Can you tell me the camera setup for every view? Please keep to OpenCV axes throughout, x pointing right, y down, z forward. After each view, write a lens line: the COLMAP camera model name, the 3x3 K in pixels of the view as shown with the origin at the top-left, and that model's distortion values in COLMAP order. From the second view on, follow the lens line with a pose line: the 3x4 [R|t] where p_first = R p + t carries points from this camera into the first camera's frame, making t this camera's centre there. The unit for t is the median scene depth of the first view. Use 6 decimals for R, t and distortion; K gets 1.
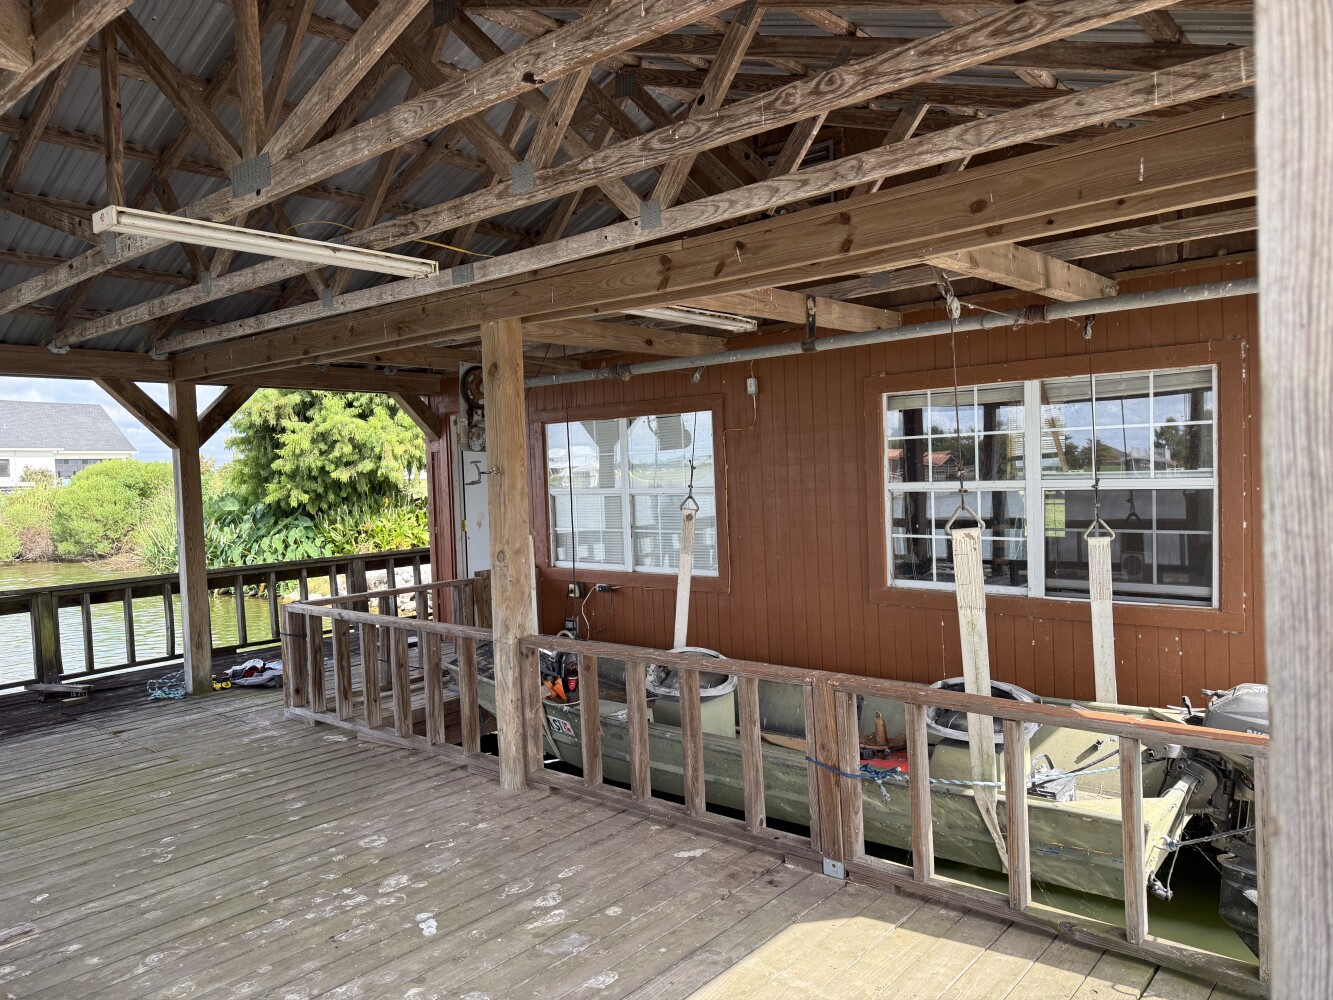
lens RADIAL K [[948.2, 0, 668.8], [0, 948.2, 502.0], [0, 0, 1]] dist [0.008614, -0.010388]
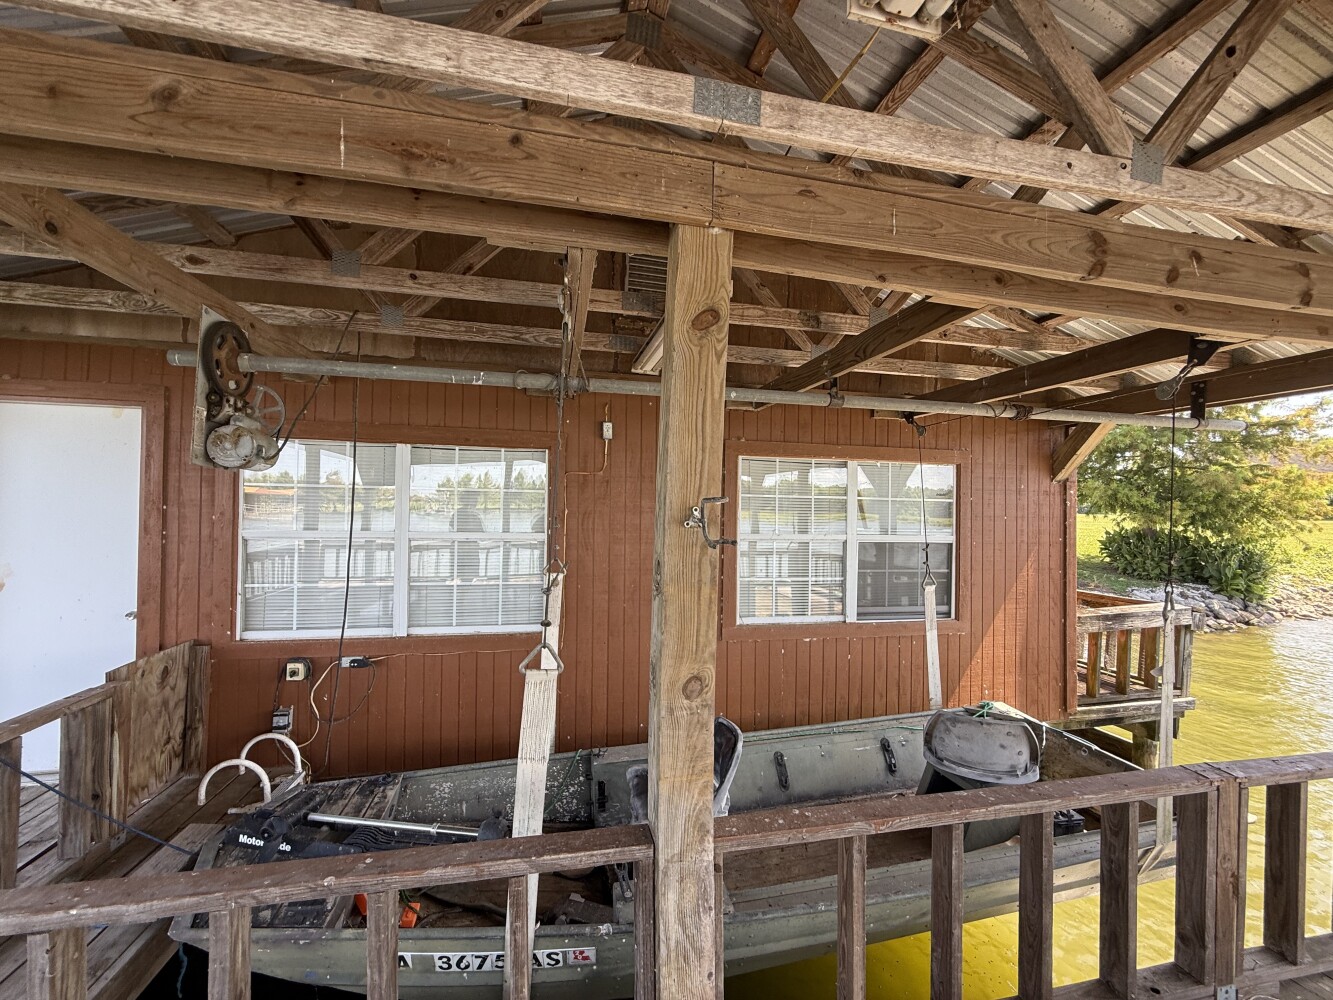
lens RADIAL K [[533.0, 0, 669.2], [0, 533.0, 489.7], [0, 0, 1]] dist [-0.004038, -0.000167]
pose [[0.605375, 0.070345, 0.792826, -0.346964], [-0.009187, 0.996638, -0.081414, -0.019792], [-0.795888, 0.042003, 0.603986, 0.699841]]
